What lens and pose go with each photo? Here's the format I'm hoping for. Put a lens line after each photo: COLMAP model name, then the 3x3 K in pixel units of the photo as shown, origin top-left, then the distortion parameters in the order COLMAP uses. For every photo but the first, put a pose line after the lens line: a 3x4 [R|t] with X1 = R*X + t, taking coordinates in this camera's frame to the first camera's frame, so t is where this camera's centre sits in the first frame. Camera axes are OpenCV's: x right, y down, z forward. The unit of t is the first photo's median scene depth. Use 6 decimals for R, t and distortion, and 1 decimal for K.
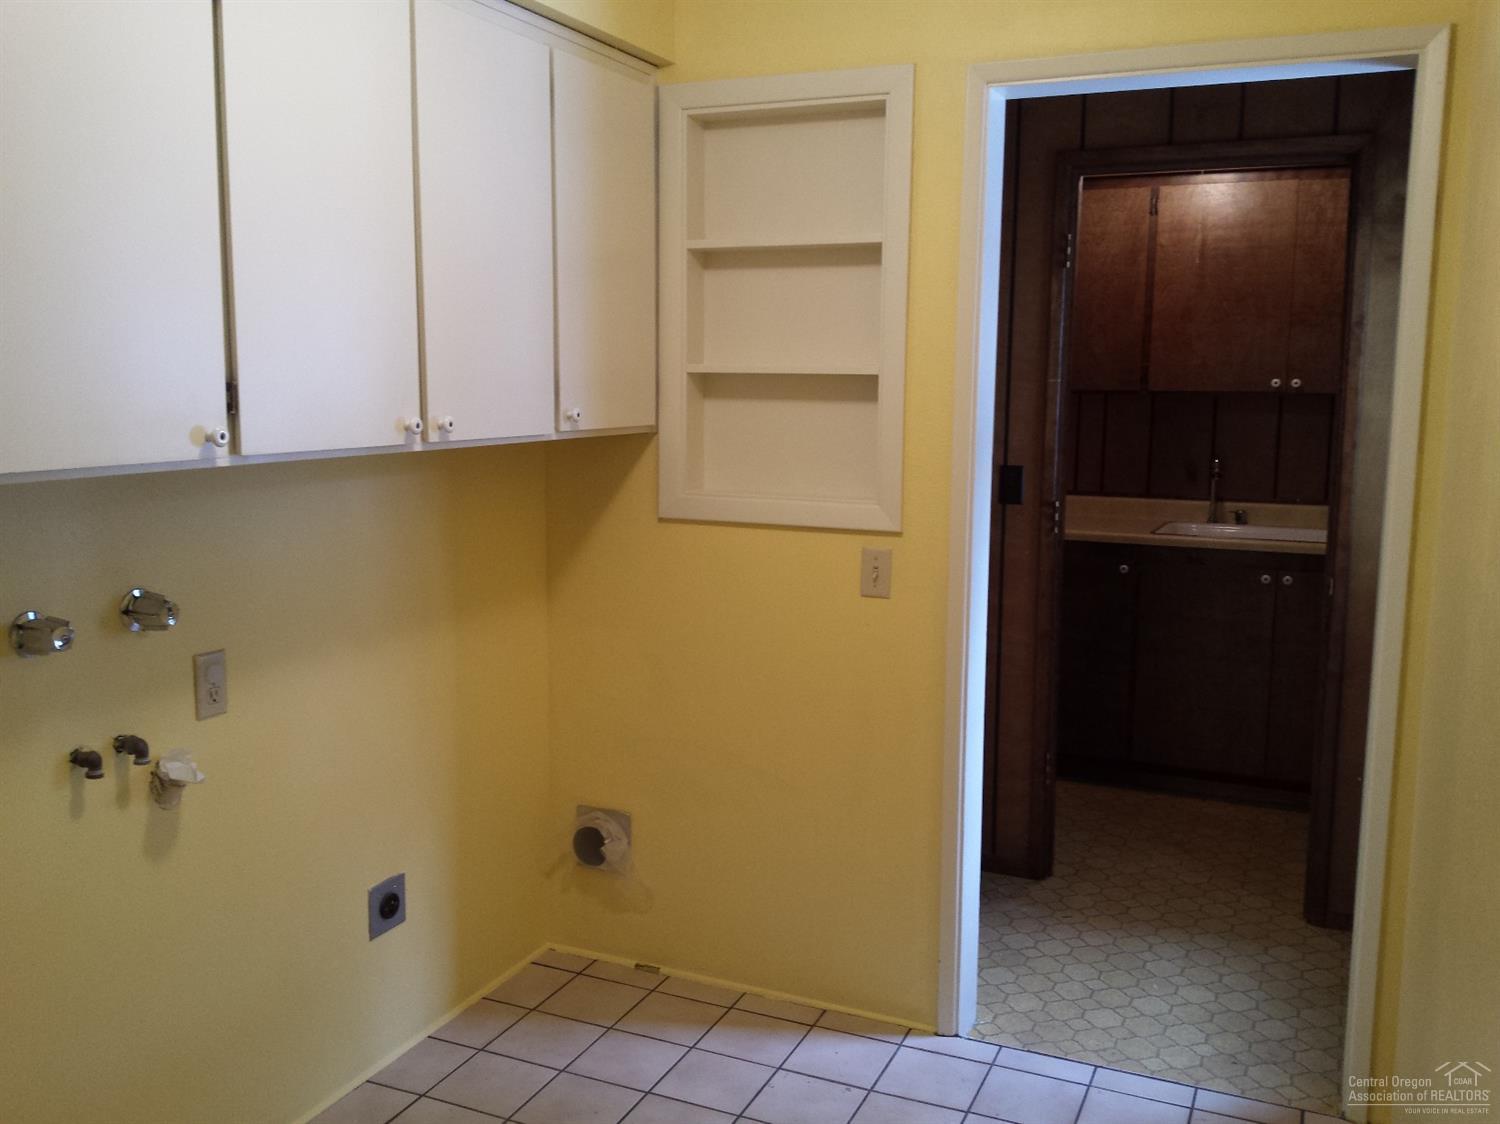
lens RADIAL K [[1371.6, 0, 751.6], [0, 1371.6, 549.8], [0, 0, 1]] dist [0.108618, -0.209052]
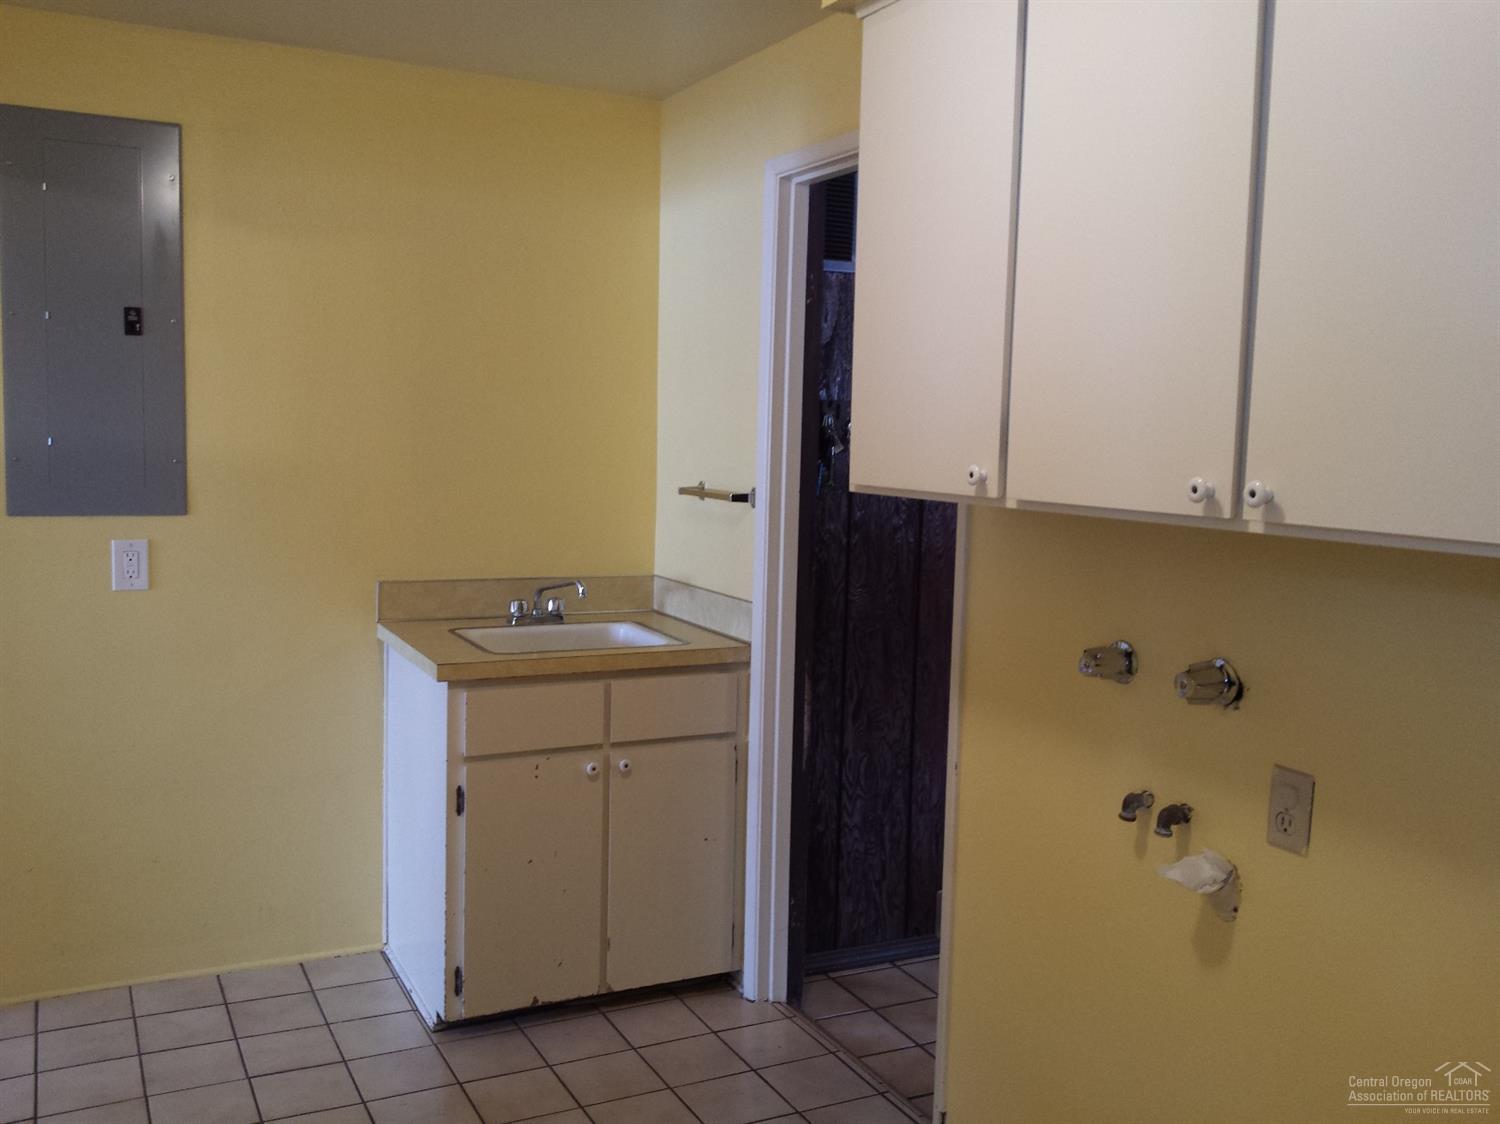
lens RADIAL K [[1371.6, 0, 751.6], [0, 1371.6, 549.8], [0, 0, 1]] dist [0.108618, -0.209052]
pose [[-0.631781, 0.056018, -0.773120, 0.421823], [-0.129978, 0.975608, 0.176905, -0.152599], [0.764172, 0.212254, -0.609089, 1.246341]]
